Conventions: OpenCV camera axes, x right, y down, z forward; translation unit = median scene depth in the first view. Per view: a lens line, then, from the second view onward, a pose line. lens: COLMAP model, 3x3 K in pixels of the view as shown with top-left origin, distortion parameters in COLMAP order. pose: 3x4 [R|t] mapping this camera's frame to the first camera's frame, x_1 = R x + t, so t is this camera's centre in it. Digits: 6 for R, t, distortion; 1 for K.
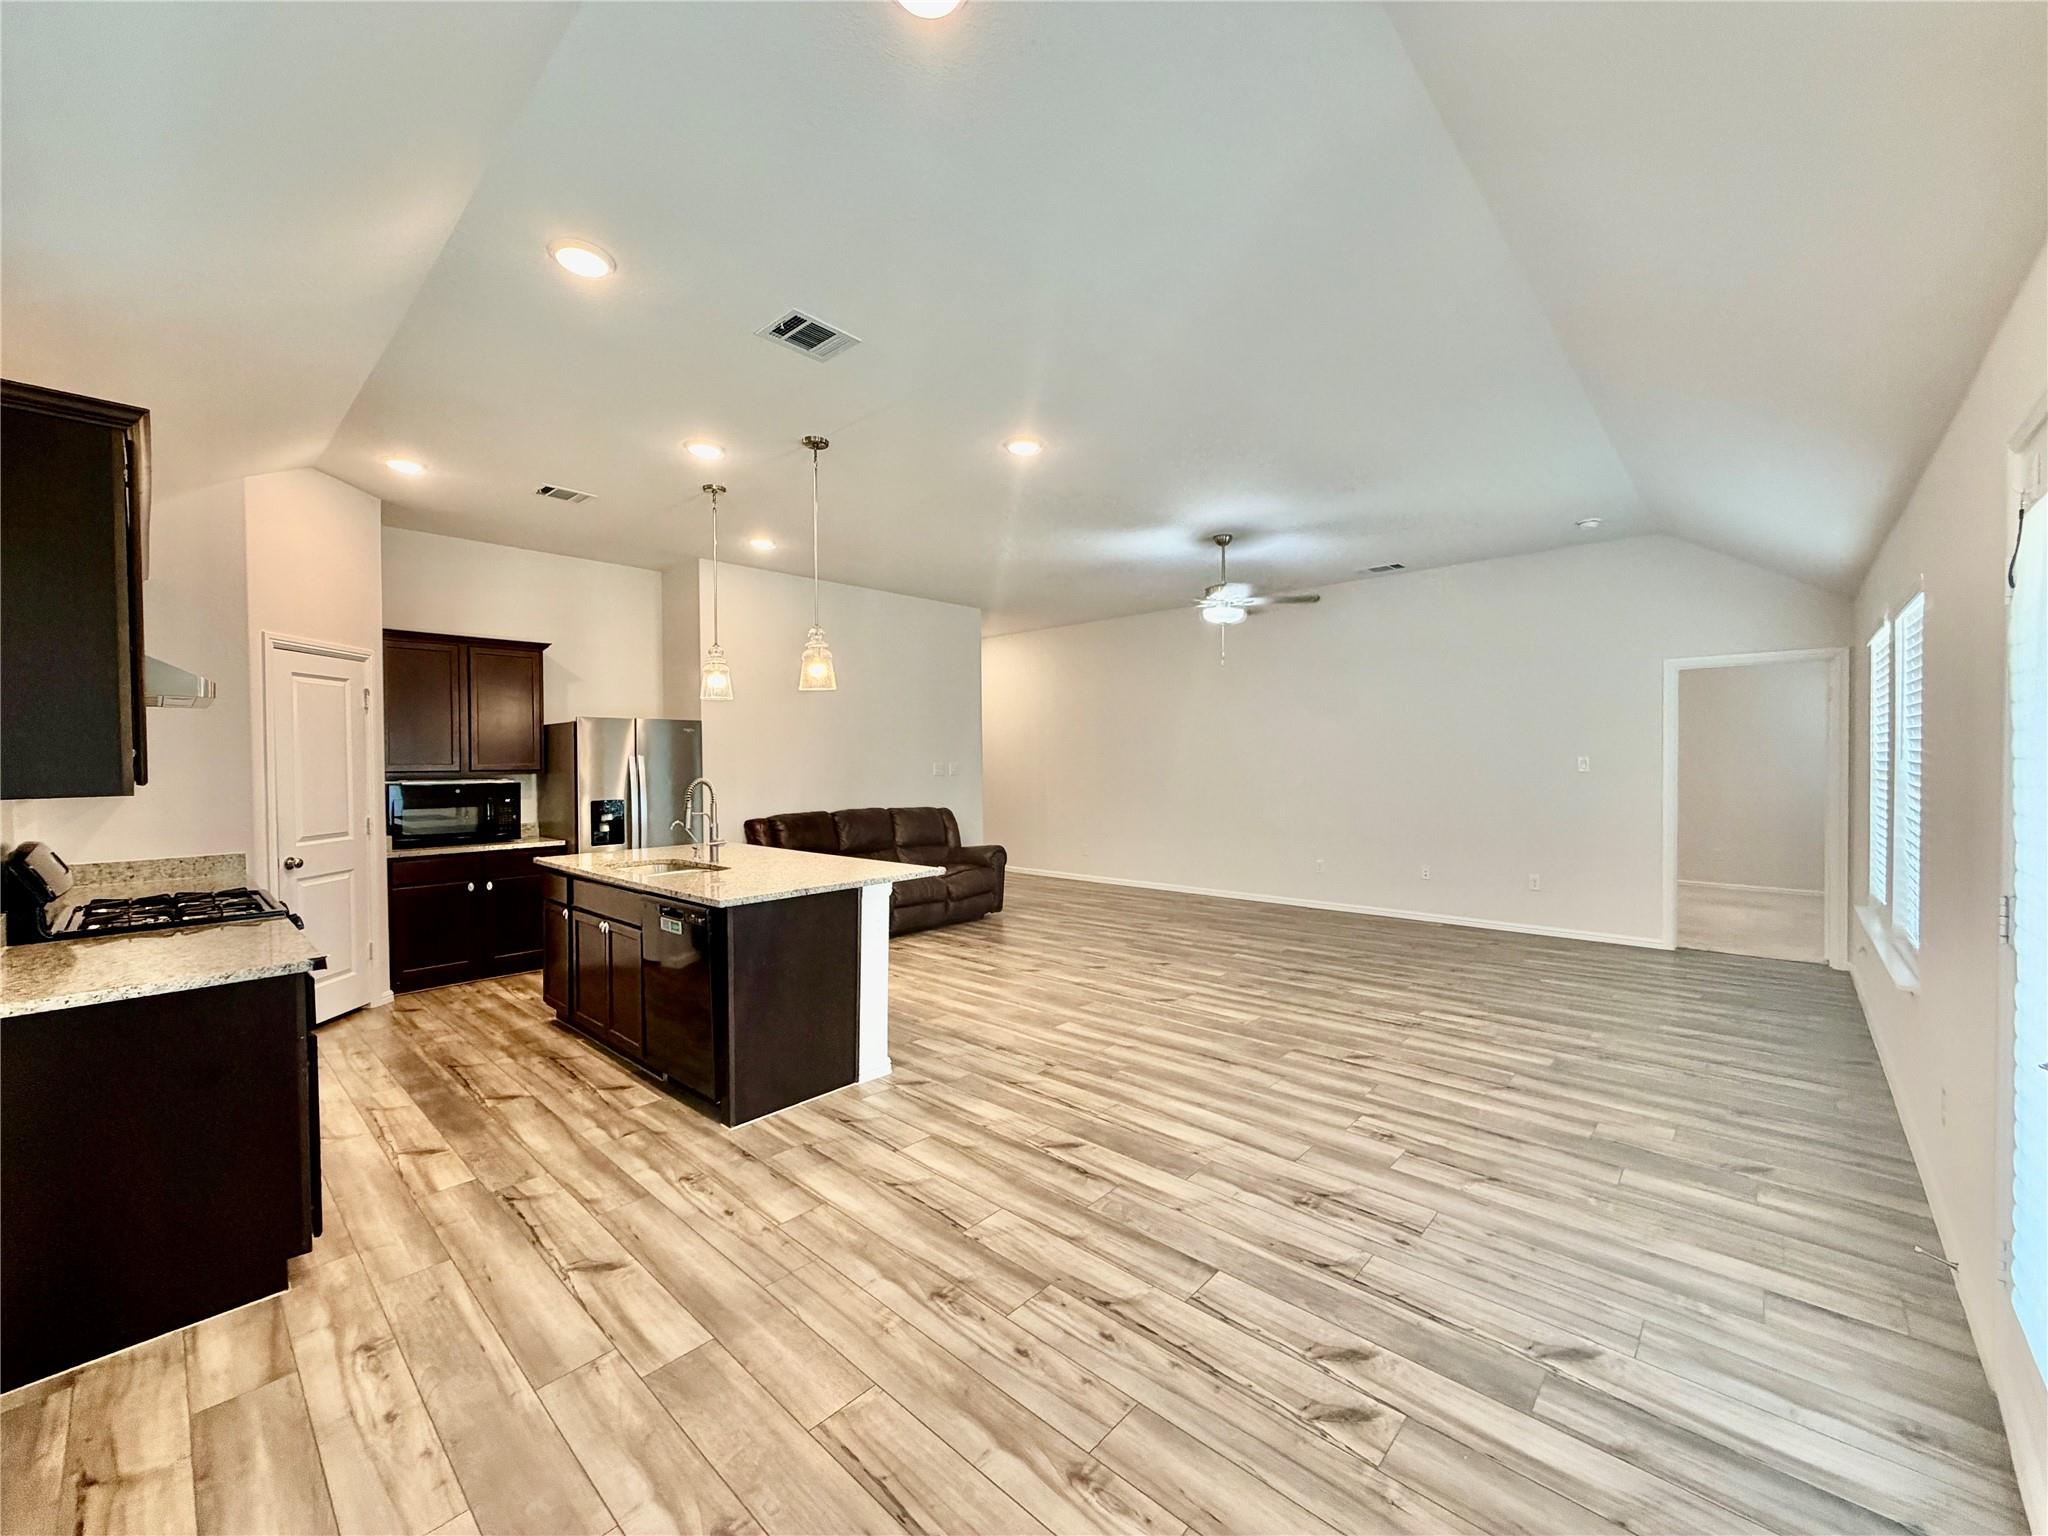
lens RADIAL K [[813.4, 0, 1016.6], [0, 813.4, 770.2], [0, 0, 1]] dist [-0.000131, 0.000028]
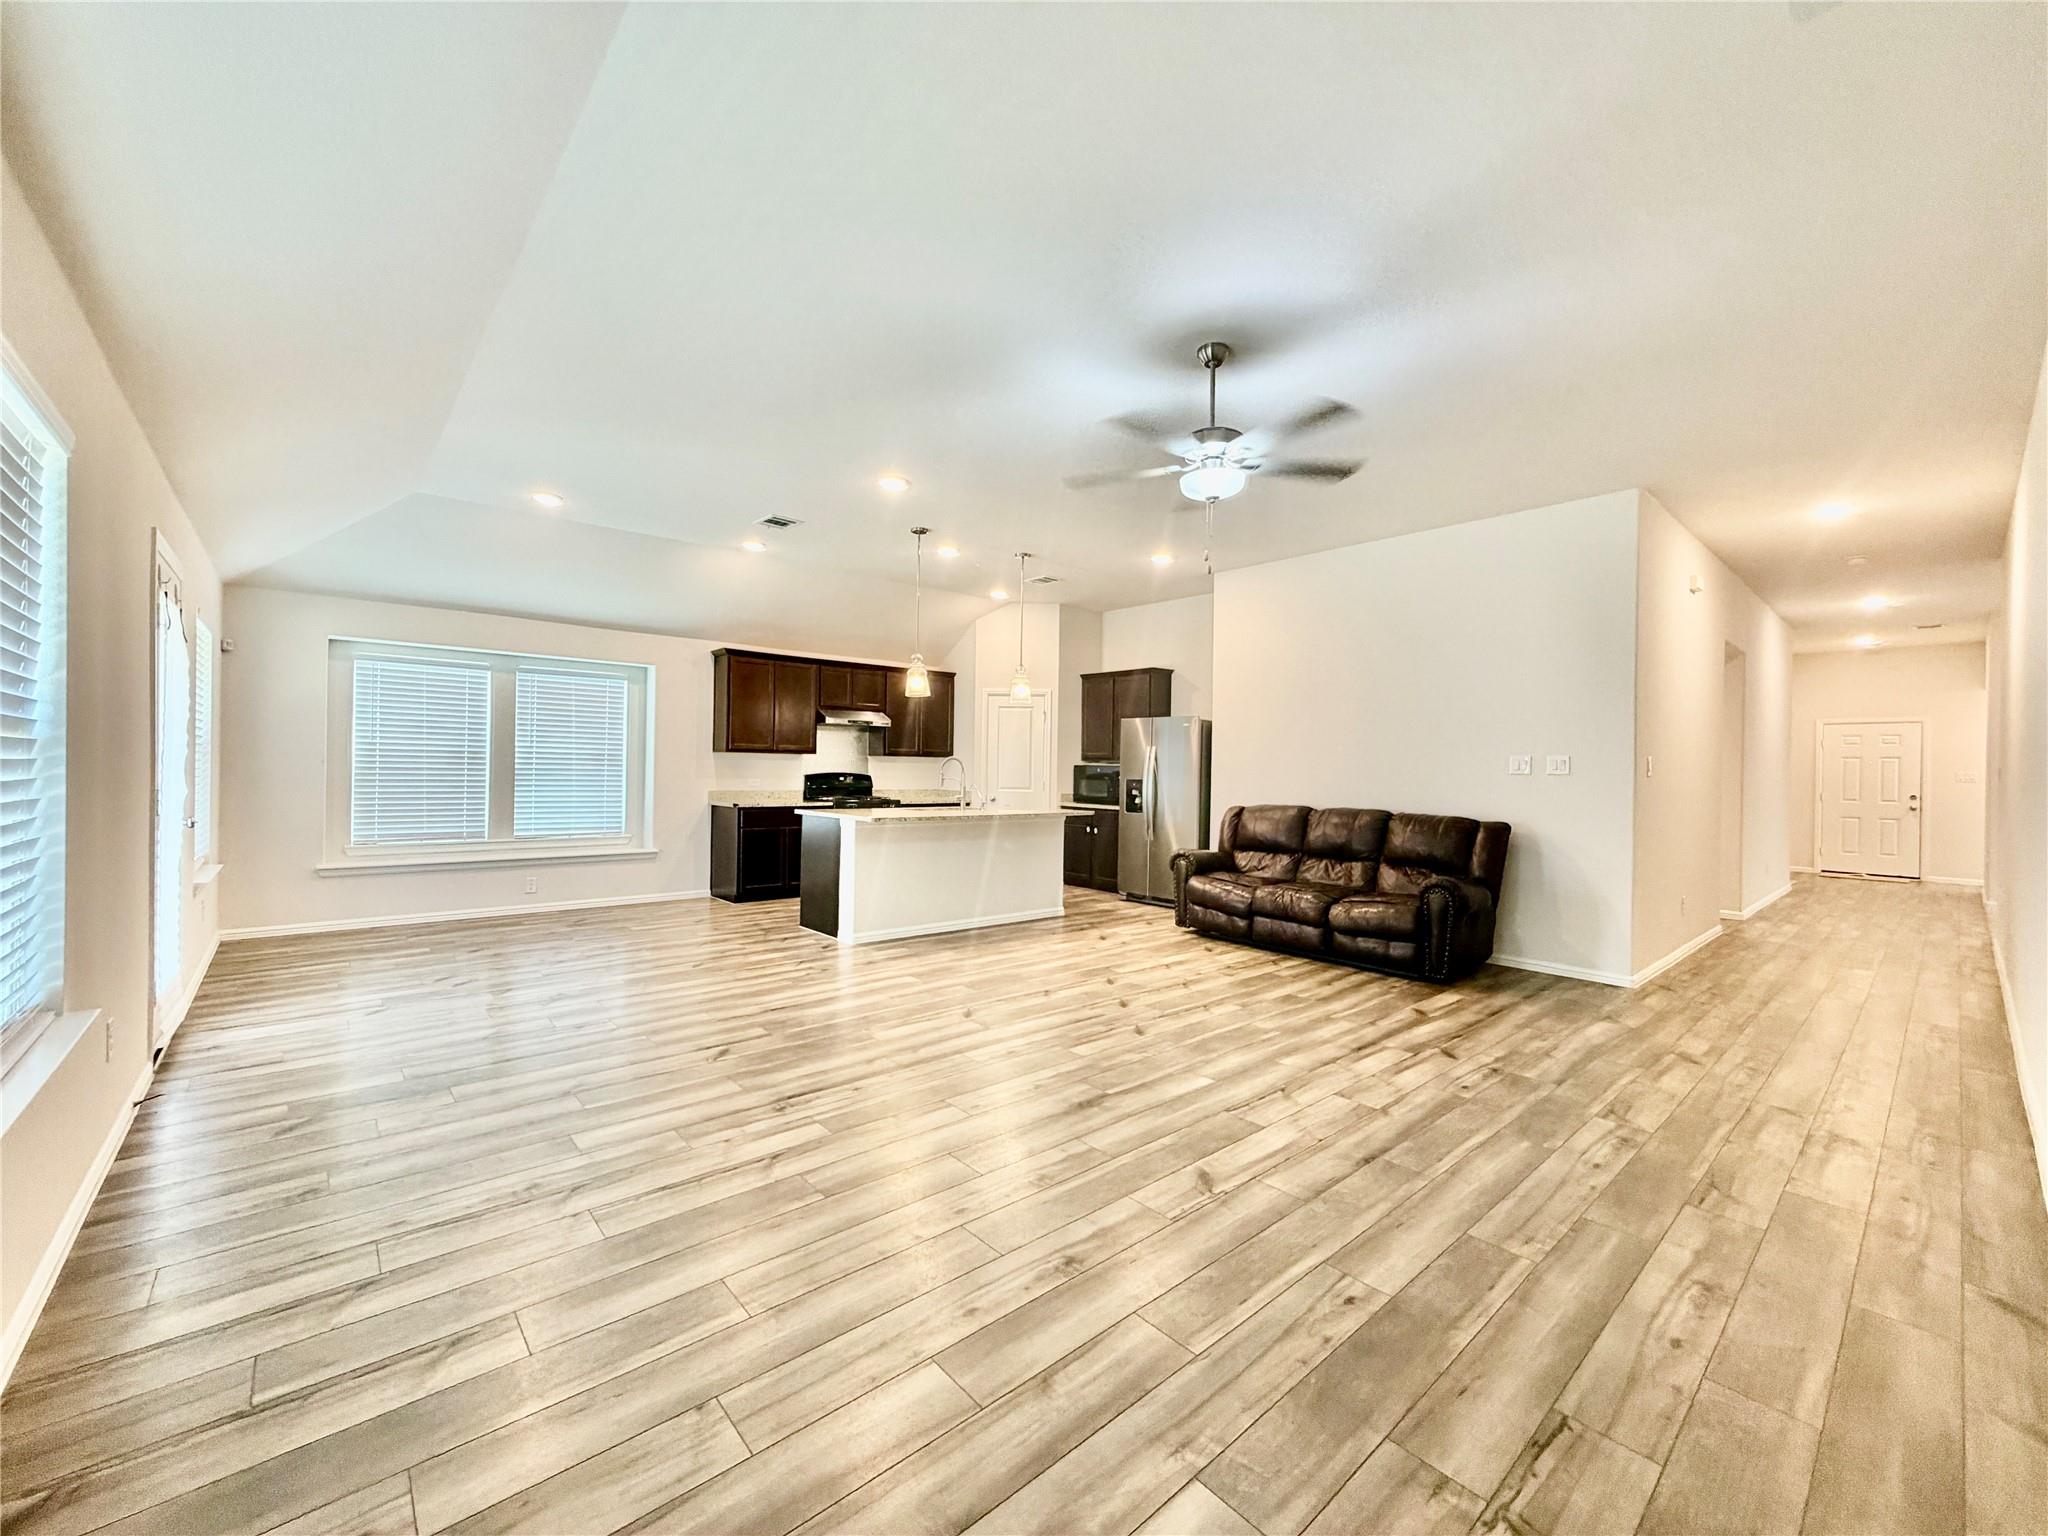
lens RADIAL K [[813.4, 0, 1016.6], [0, 813.4, 770.2], [0, 0, 1]] dist [-0.000131, 0.000028]
pose [[-0.105933, 0.011284, -0.994309, 1.190570], [-0.030176, 0.999439, 0.014558, 0.011327], [0.993915, 0.031546, -0.105533, 1.305484]]
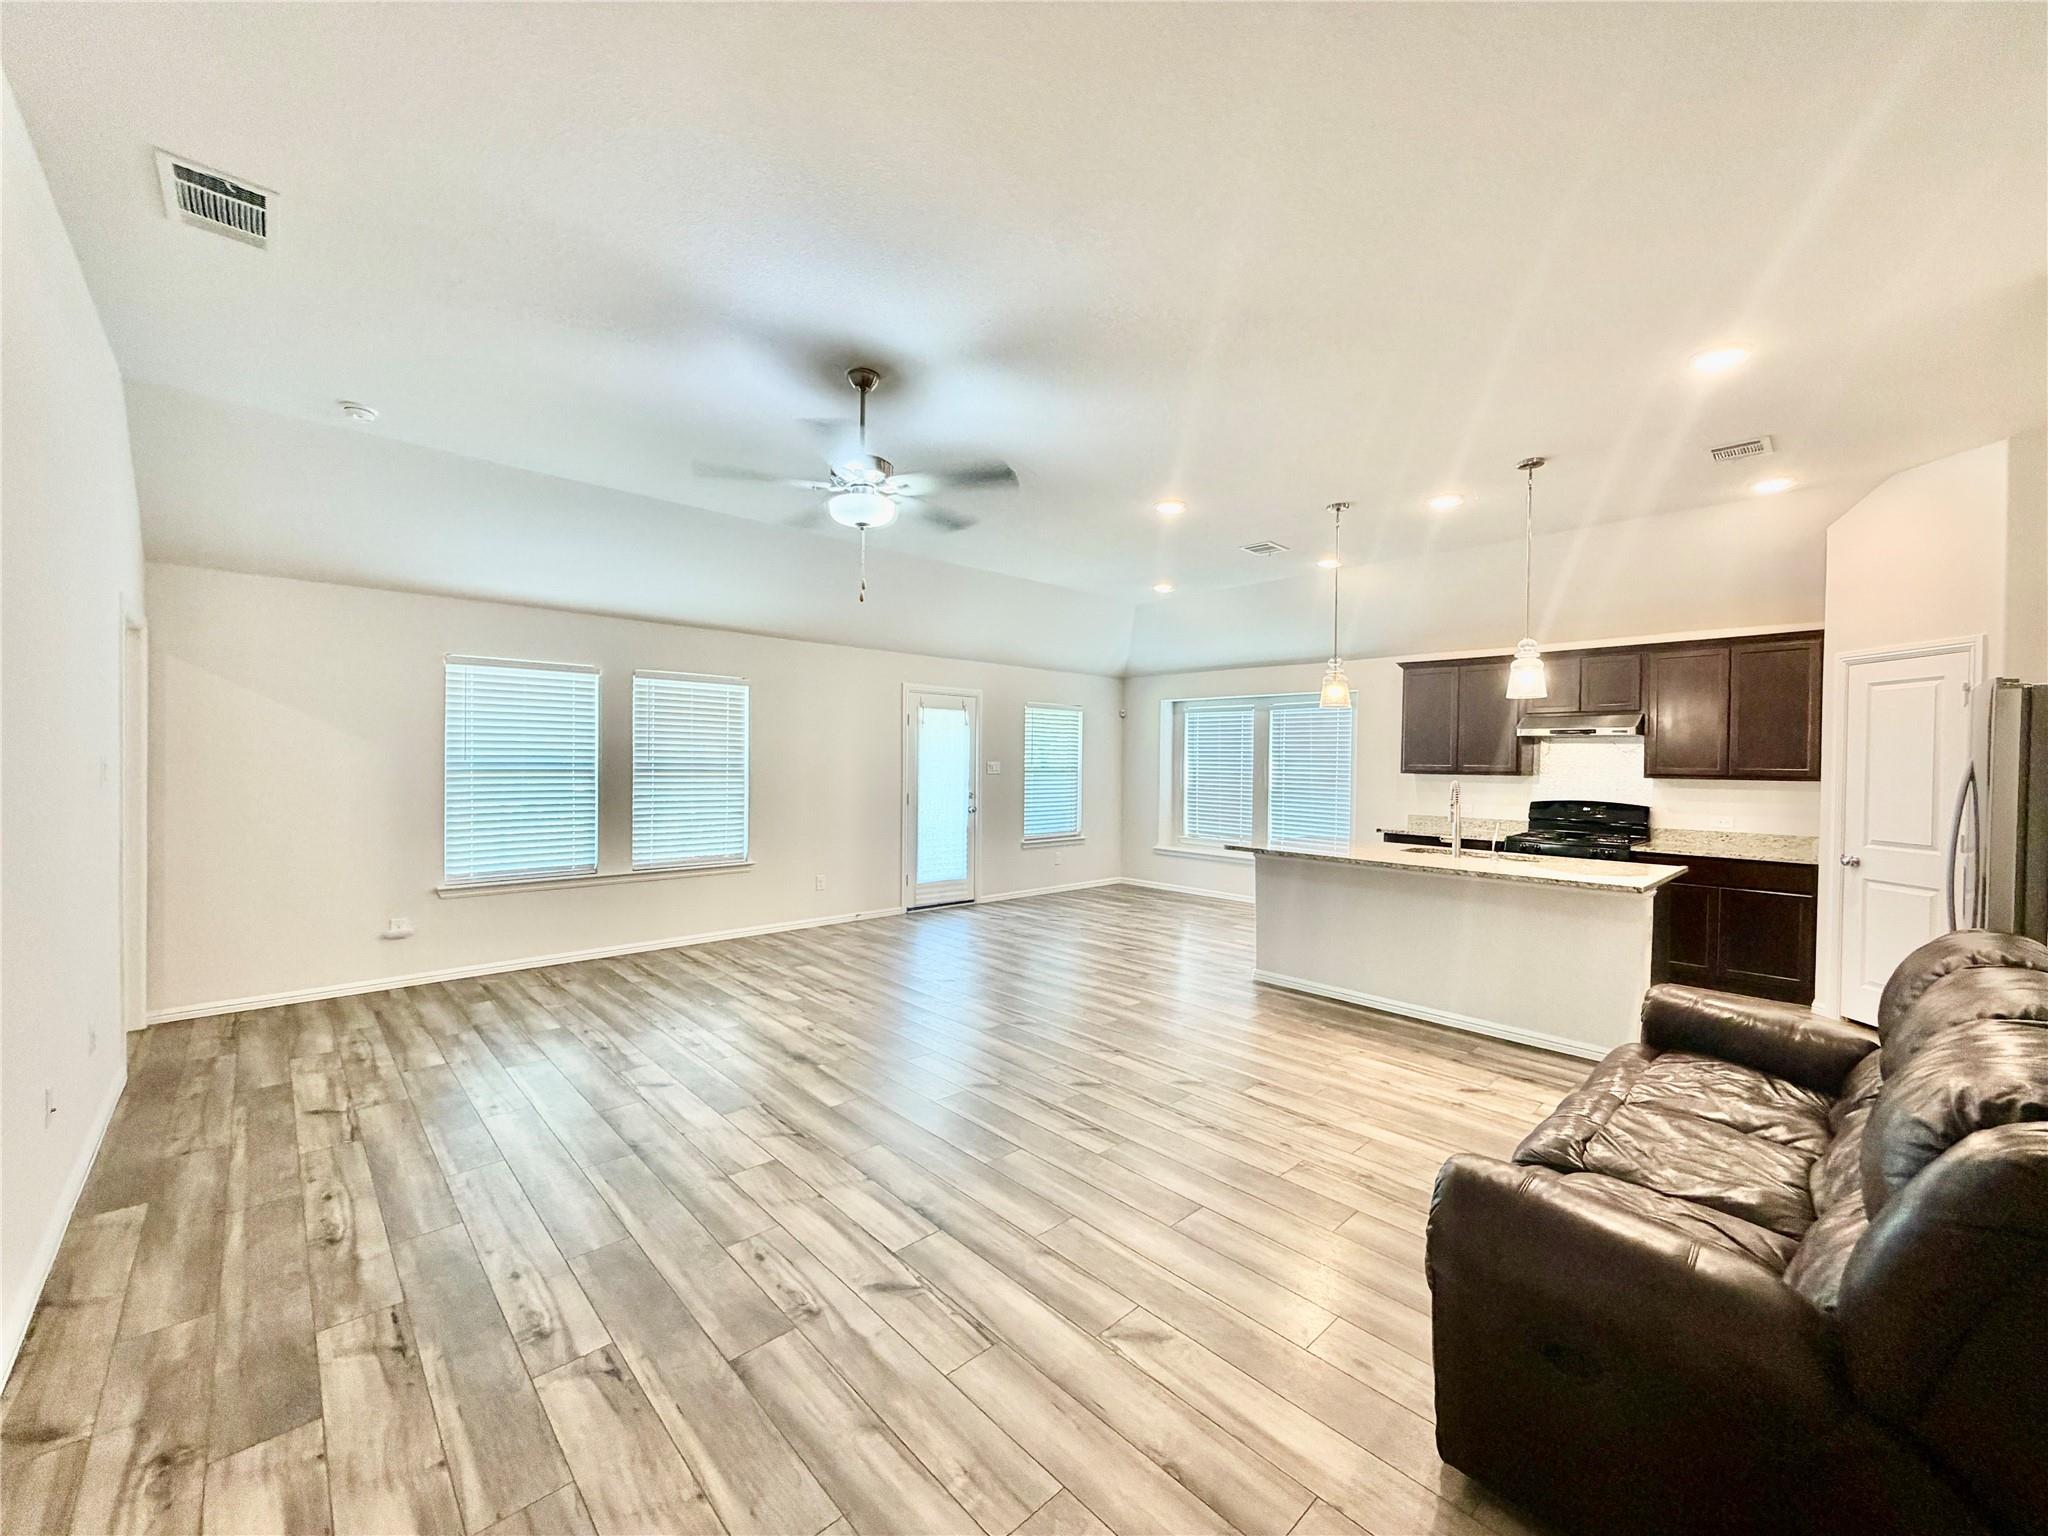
lens RADIAL K [[813.4, 0, 1016.6], [0, 813.4, 770.2], [0, 0, 1]] dist [-0.000131, 0.000028]
pose [[-0.997650, -0.003739, 0.068415, 0.149694], [-0.001933, 0.999649, 0.026439, -0.033977], [-0.068490, 0.026244, -0.997307, 2.202974]]
